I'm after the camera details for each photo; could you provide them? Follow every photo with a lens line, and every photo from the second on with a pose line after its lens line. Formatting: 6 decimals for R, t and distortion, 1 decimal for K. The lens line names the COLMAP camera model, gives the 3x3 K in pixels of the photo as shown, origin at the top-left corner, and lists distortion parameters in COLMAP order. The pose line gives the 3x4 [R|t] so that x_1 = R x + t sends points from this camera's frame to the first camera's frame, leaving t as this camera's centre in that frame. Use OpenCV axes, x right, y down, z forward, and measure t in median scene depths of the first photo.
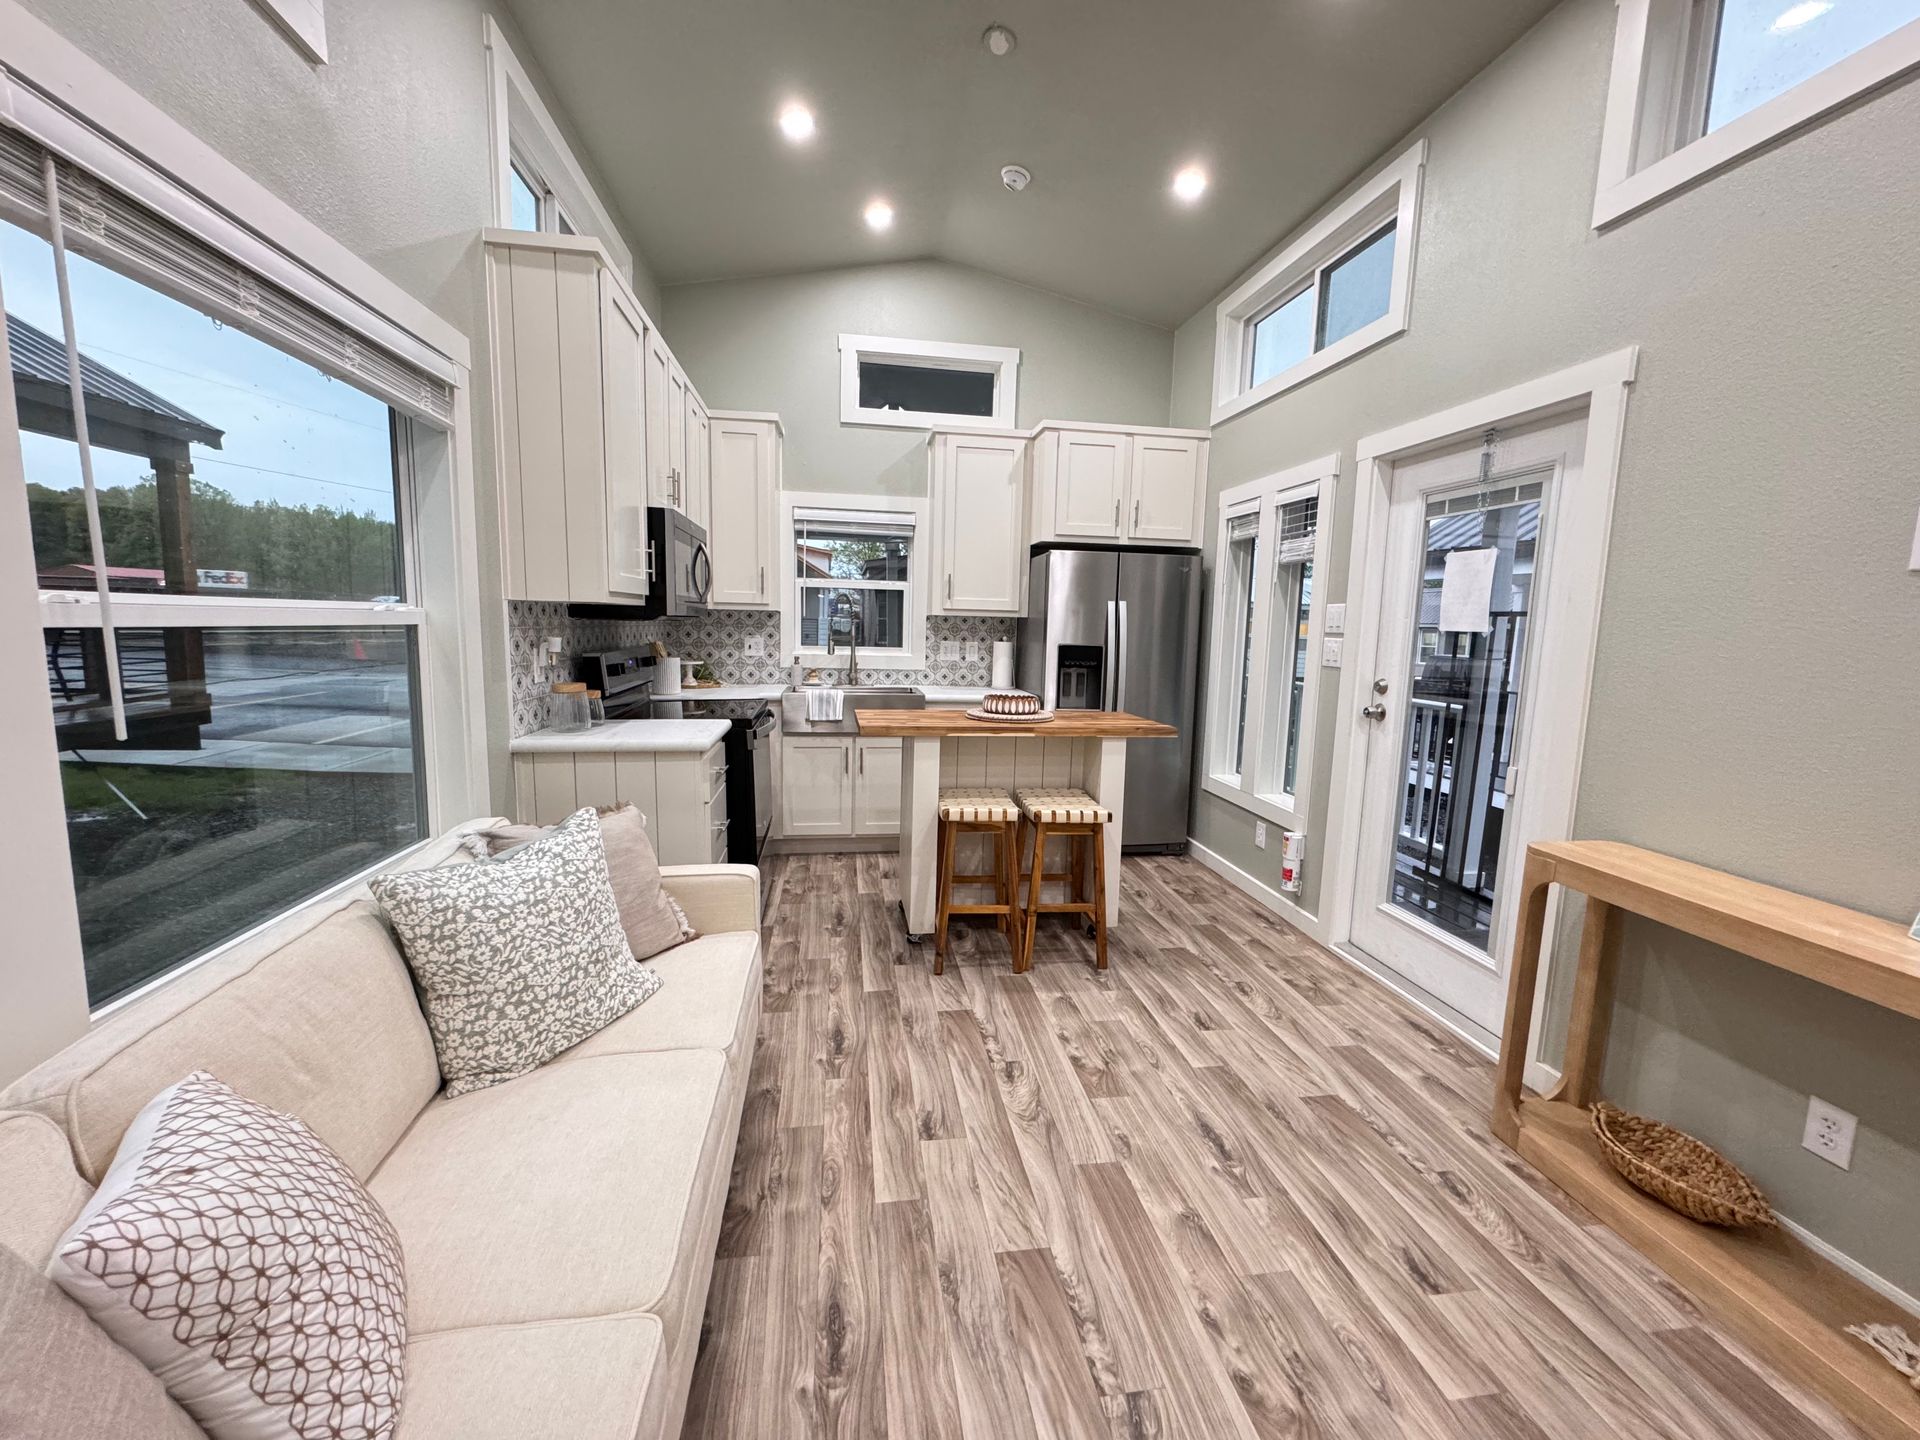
lens RADIAL K [[764.8, 0, 959.6], [0, 764.8, 718.7], [0, 0, 1]] dist [-0.001477, 0.000030]
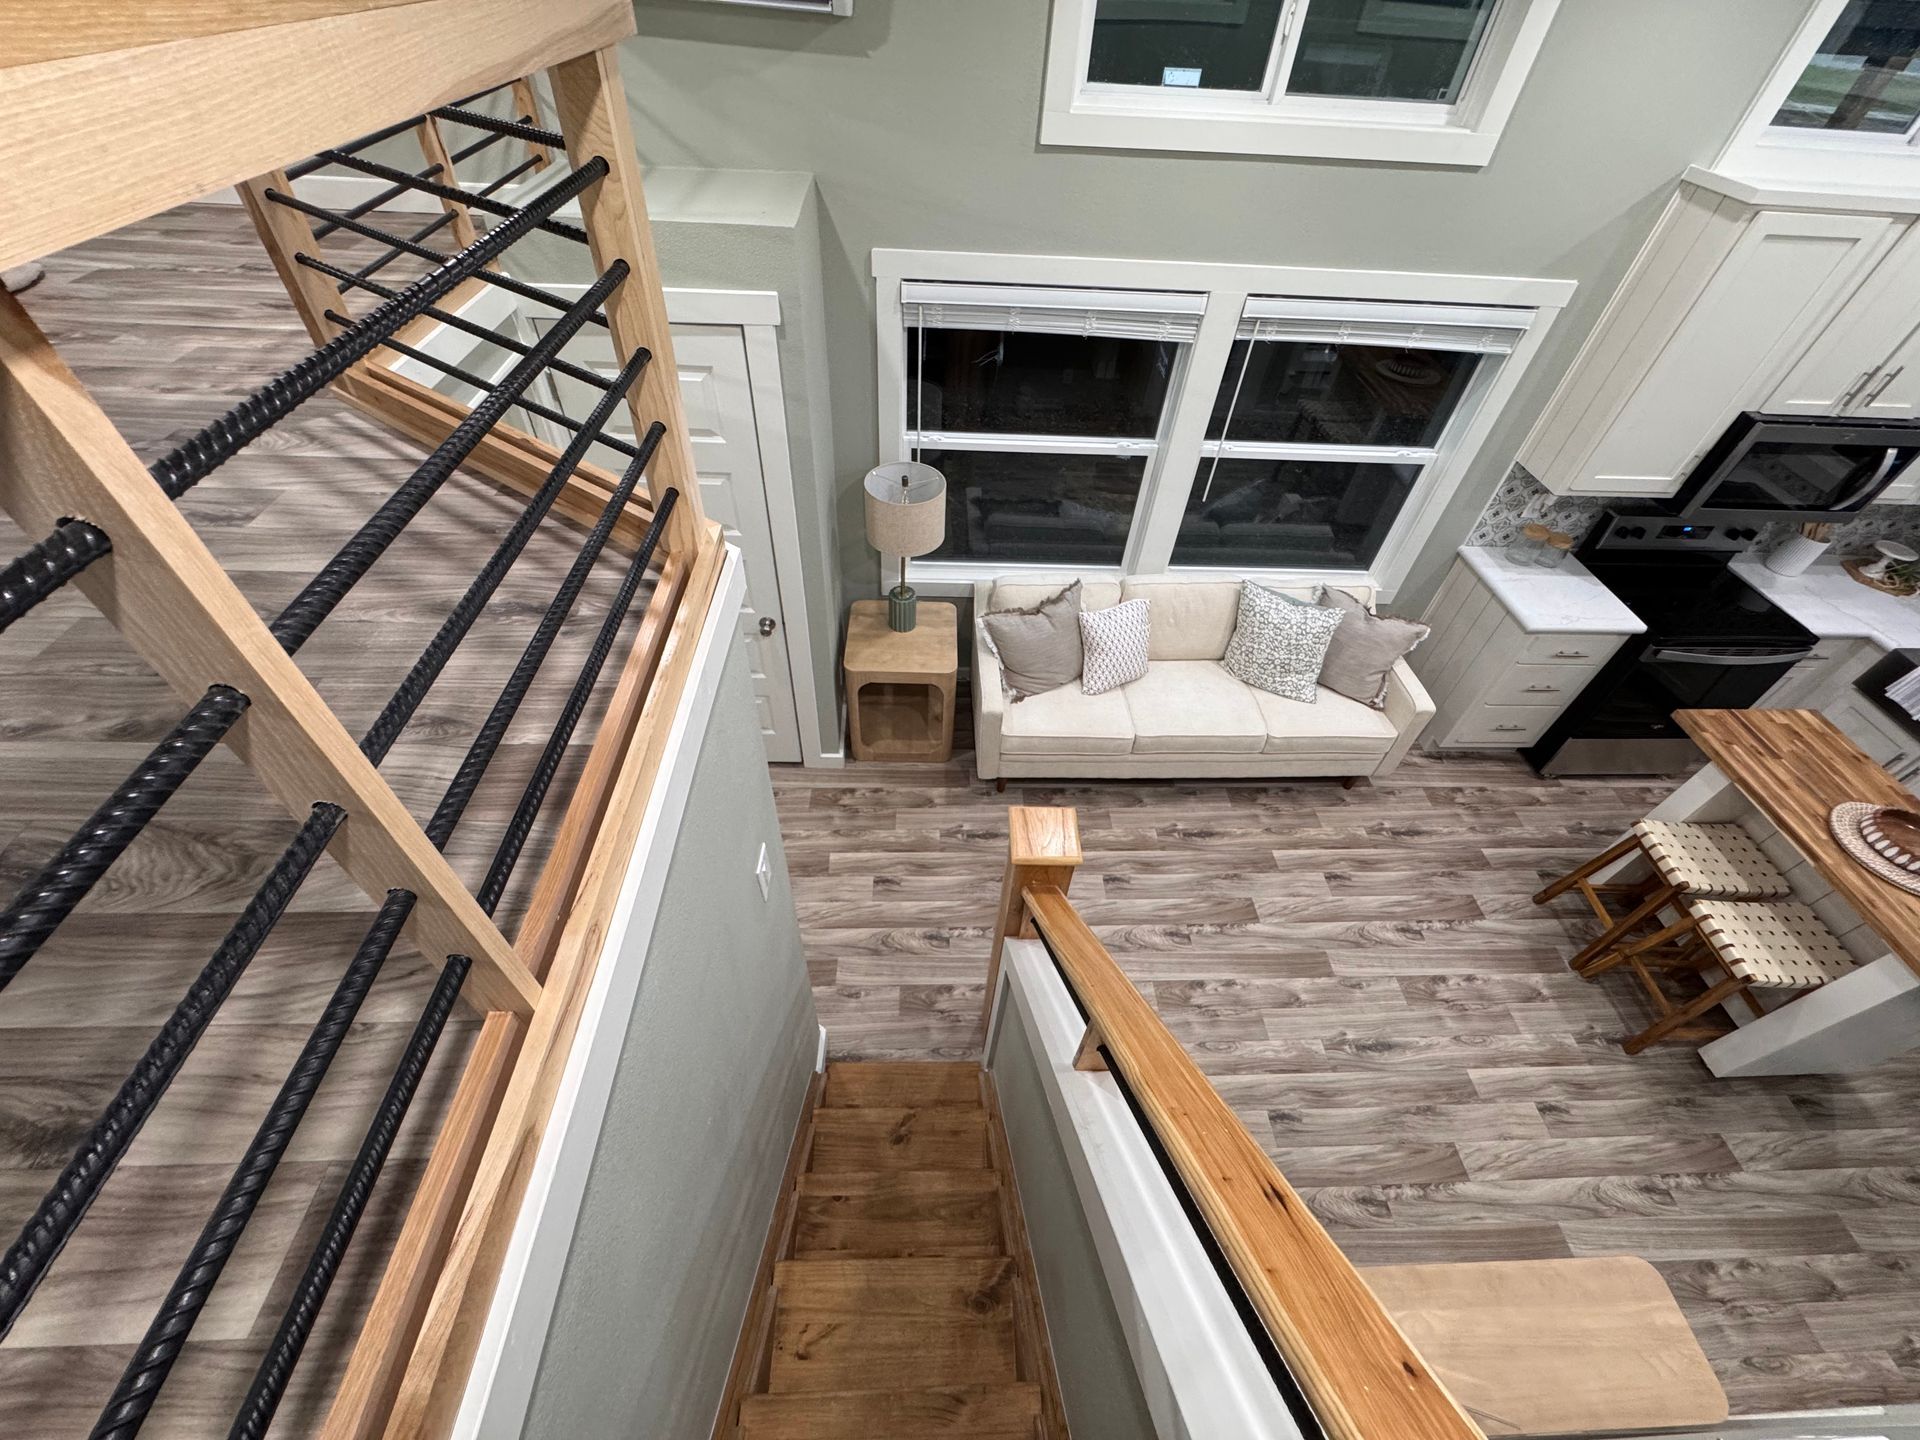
lens RADIAL K [[766.1, 0, 959.8], [0, 766.1, 720.5], [0, 0, 1]] dist [-0.003636, -0.000062]
pose [[-0.110864, 0.698816, -0.706658, 0.851931], [-0.177451, 0.685696, 0.705927, -0.638659], [0.977865, 0.203659, 0.047987, 0.024909]]
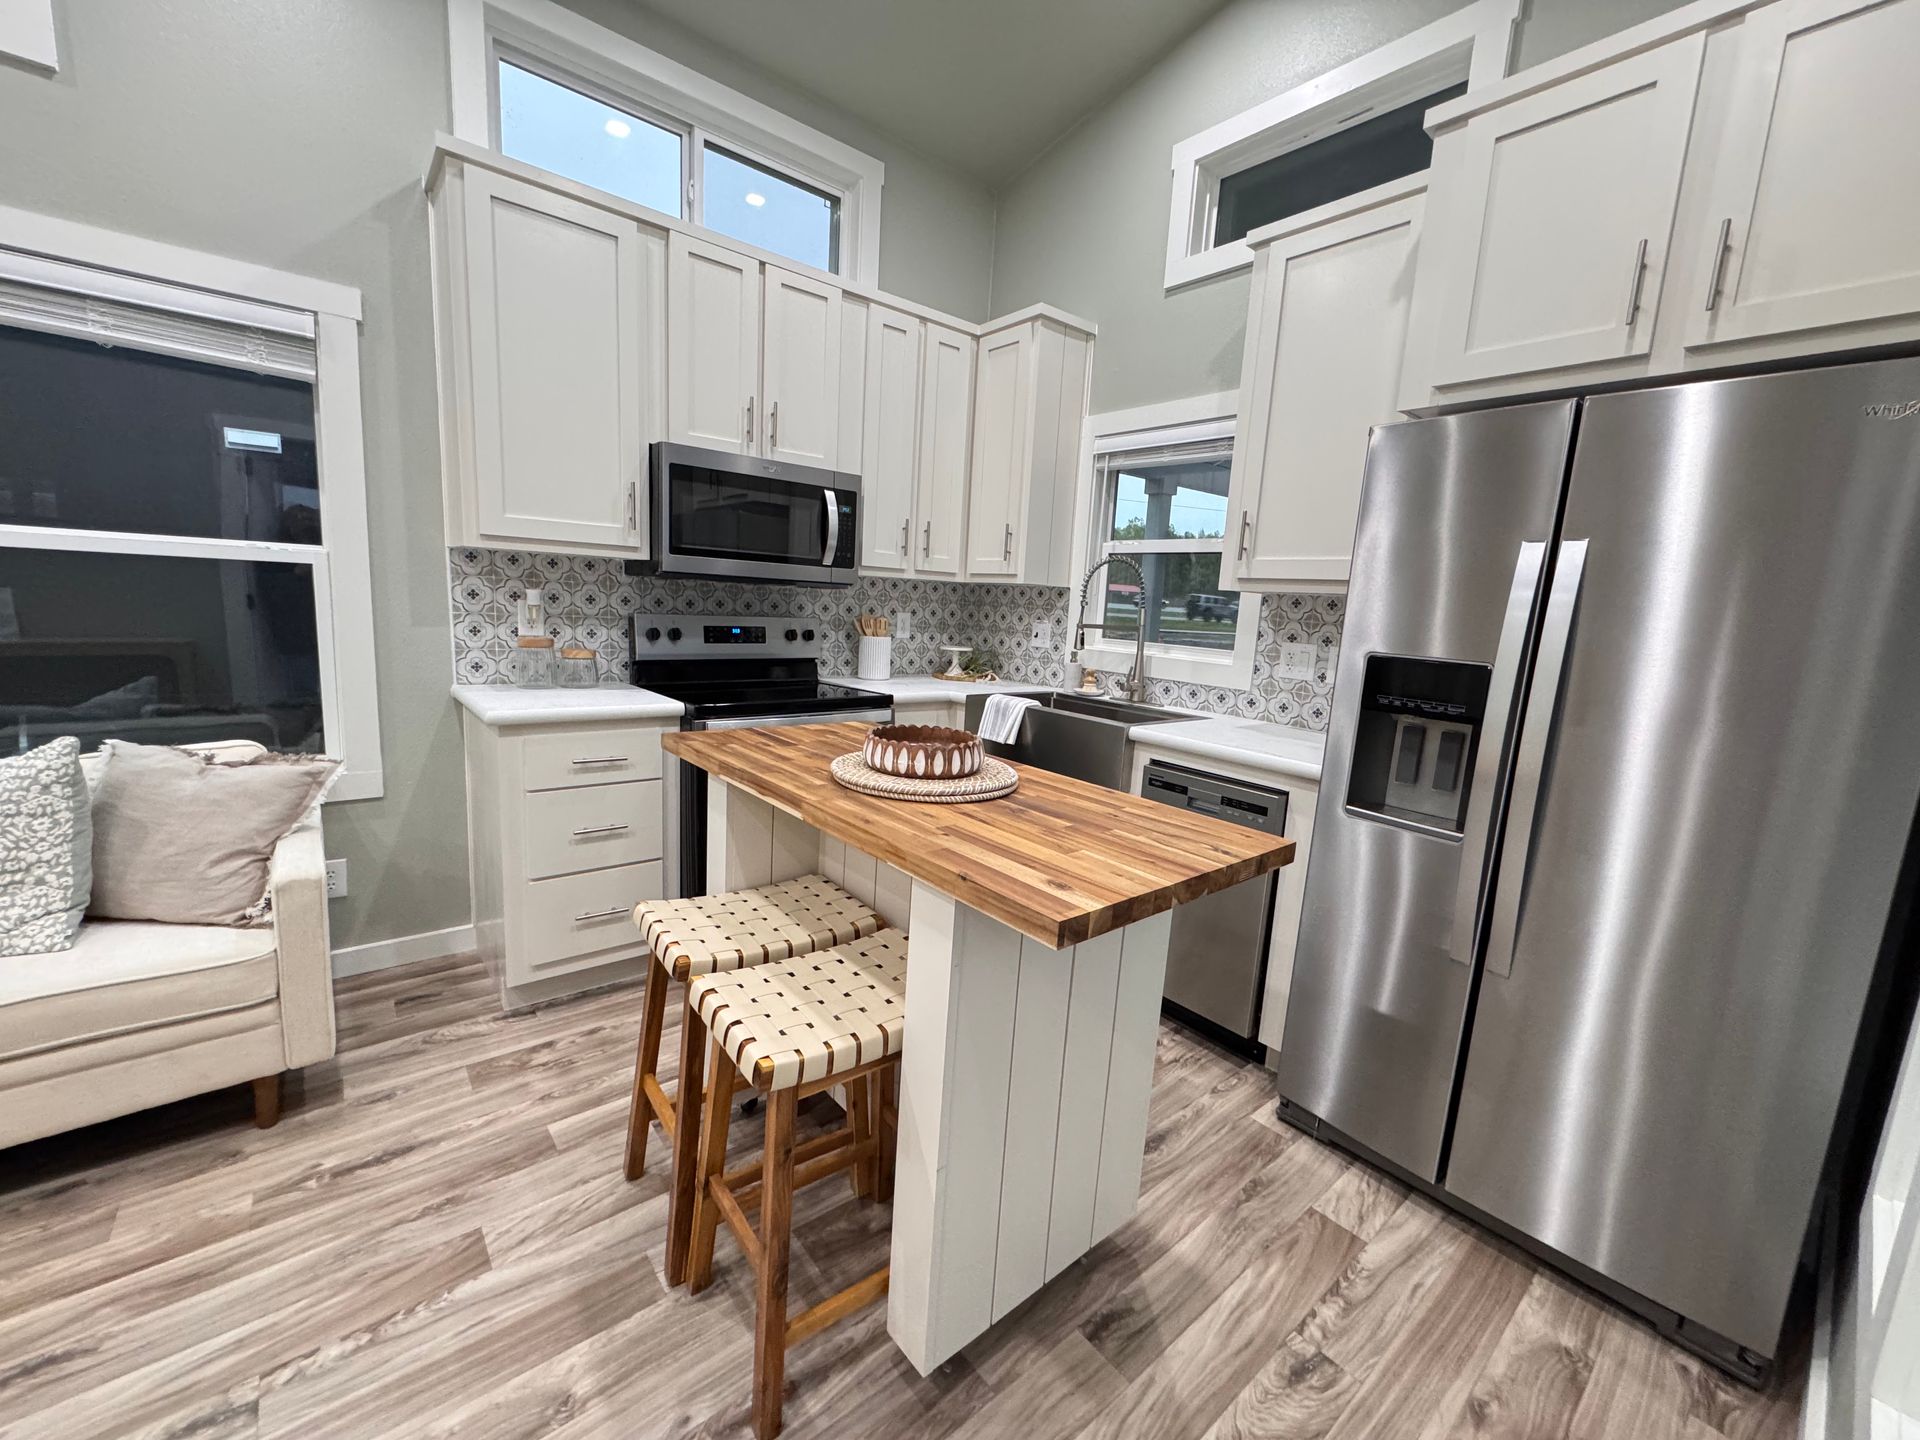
lens RADIAL K [[764.8, 0, 959.6], [0, 764.8, 718.7], [0, 0, 1]] dist [-0.001477, 0.000030]
pose [[0.518124, 0.136349, -0.844367, 0.651663], [-0.150077, 0.986388, 0.067192, -0.100097], [0.842036, 0.091906, 0.531535, 1.050457]]
